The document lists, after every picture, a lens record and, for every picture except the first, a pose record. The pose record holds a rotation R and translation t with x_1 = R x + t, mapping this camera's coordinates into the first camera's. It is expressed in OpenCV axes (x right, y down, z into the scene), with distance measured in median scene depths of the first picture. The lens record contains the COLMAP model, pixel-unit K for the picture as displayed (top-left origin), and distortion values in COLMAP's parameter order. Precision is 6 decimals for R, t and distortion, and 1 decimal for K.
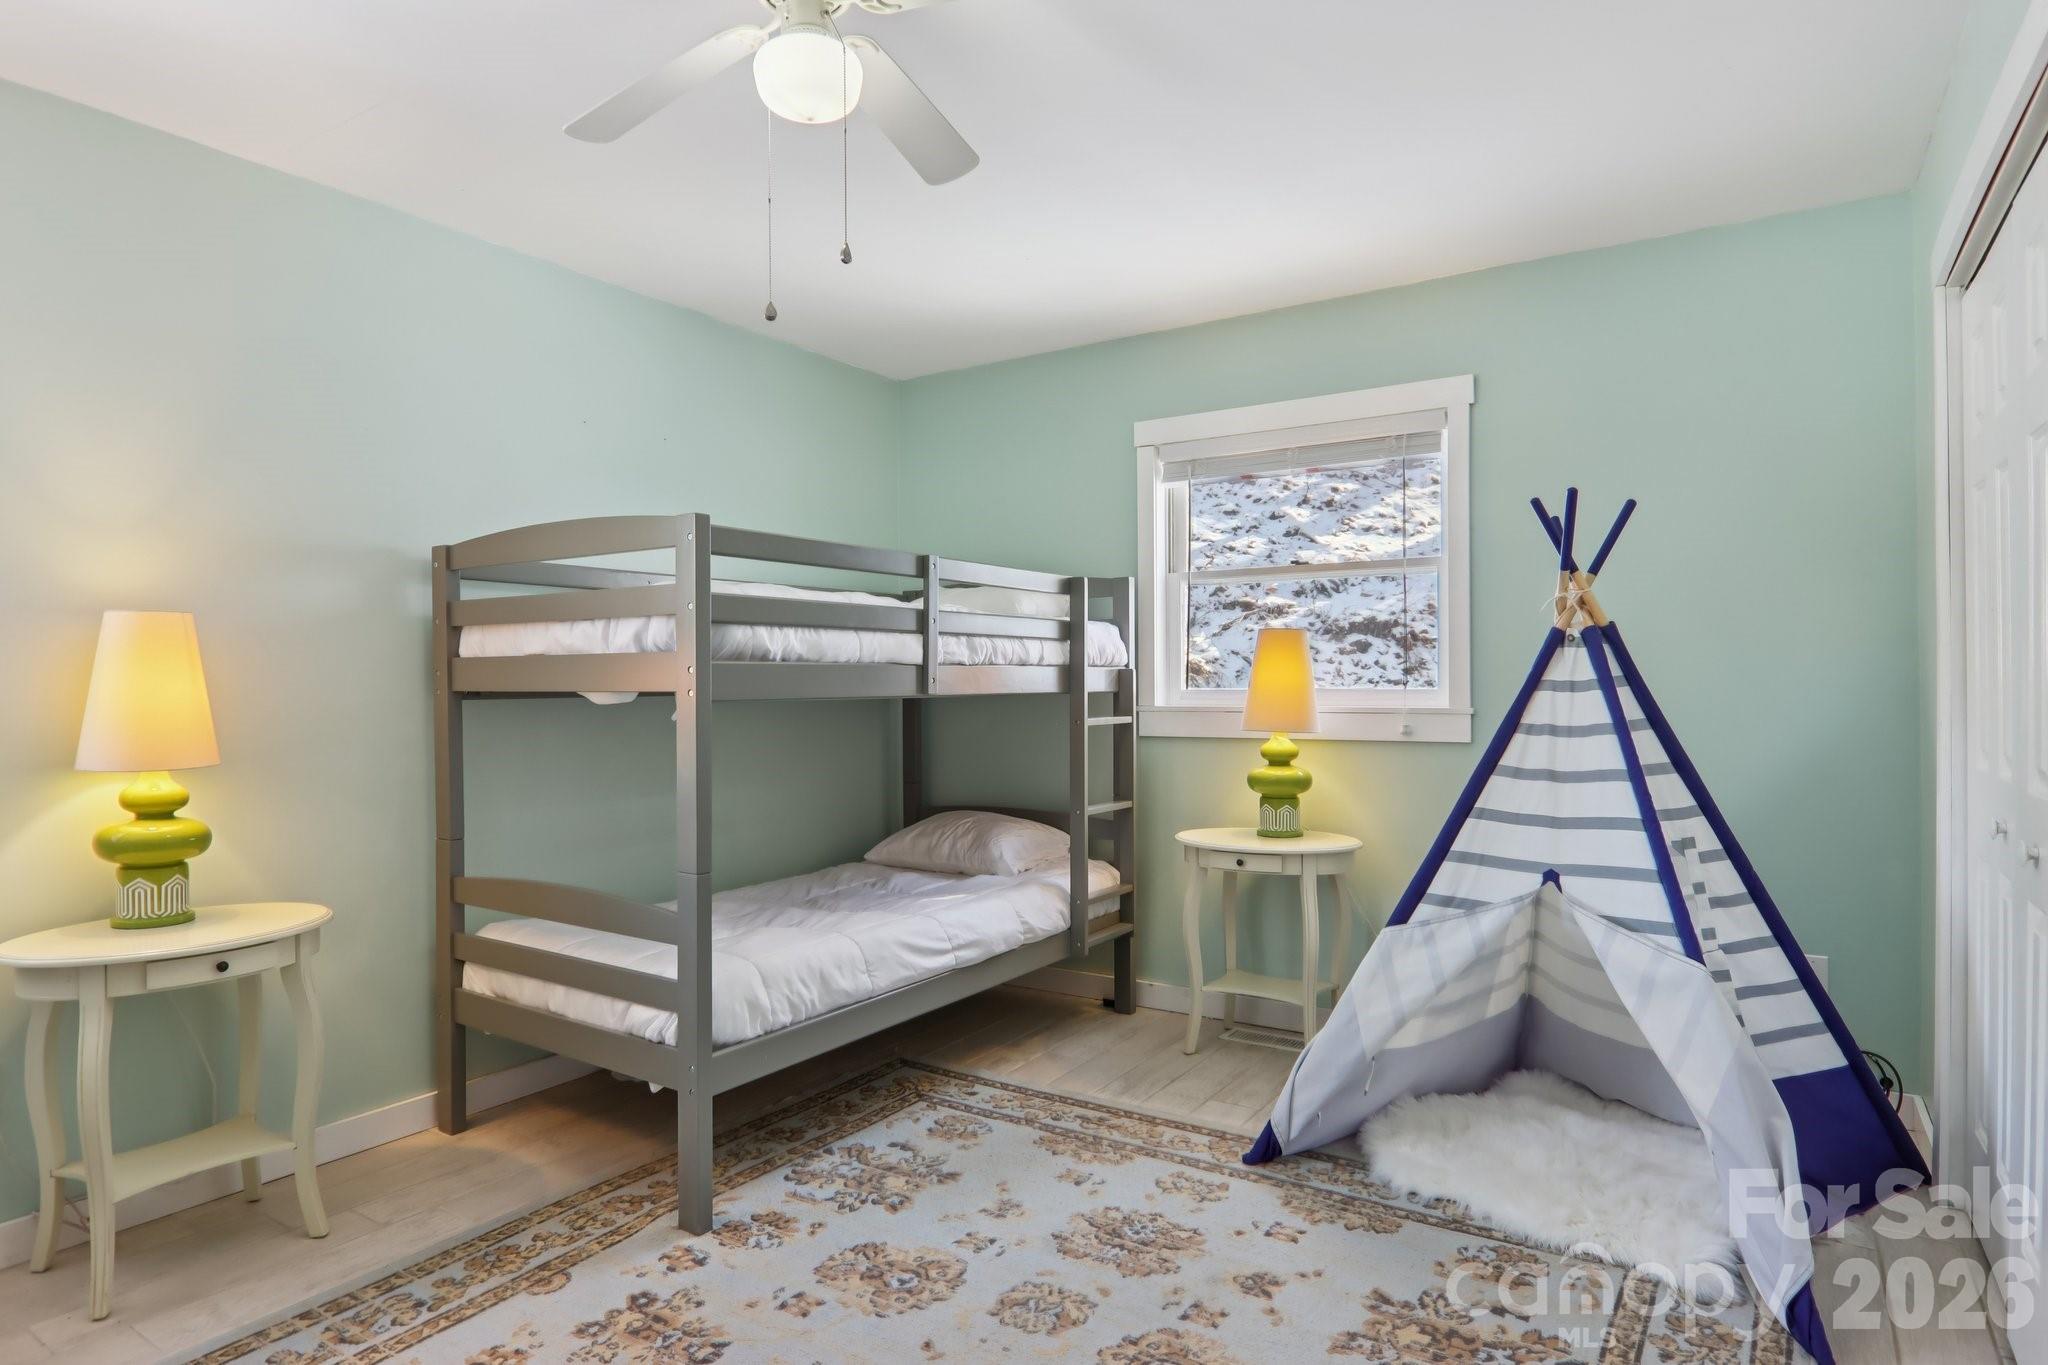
lens RADIAL K [[1145.0, 0, 1024.0], [0, 1145.0, 682.5], [0, 0, 1]] dist [0.003190, -0.018613]
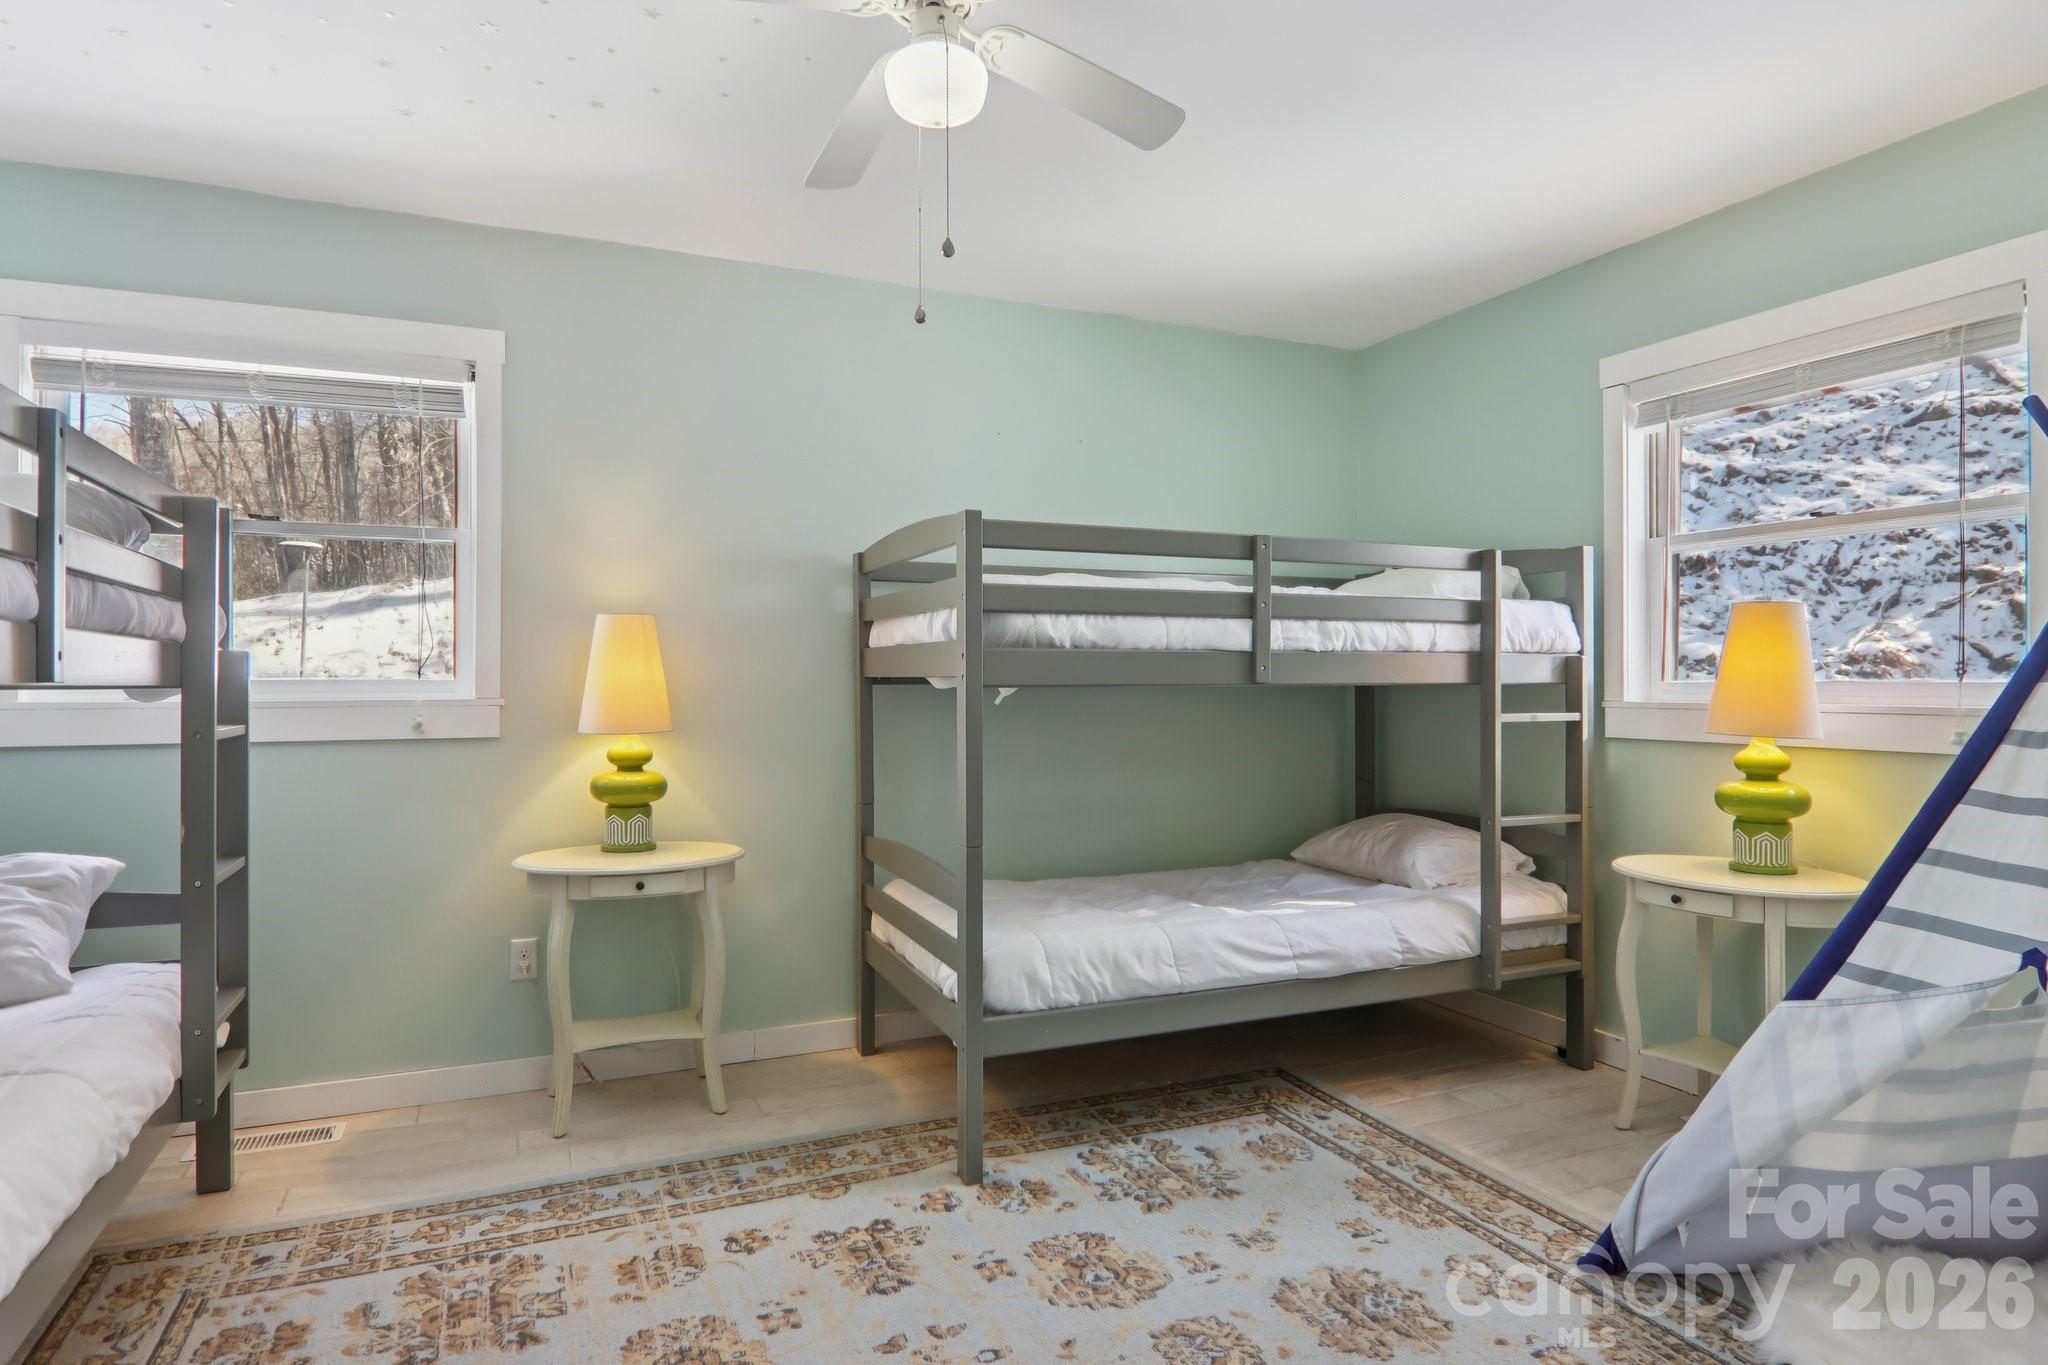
lens RADIAL K [[1147.7, 0, 1020.7], [0, 1147.7, 677.9], [0, 0, 1]] dist [0.004169, -0.019553]
pose [[0.838986, 0.004890, -0.544131, 0.298333], [-0.004460, 0.999988, 0.002110, 0.005884], [0.544135, 0.000656, 0.838997, 0.111646]]
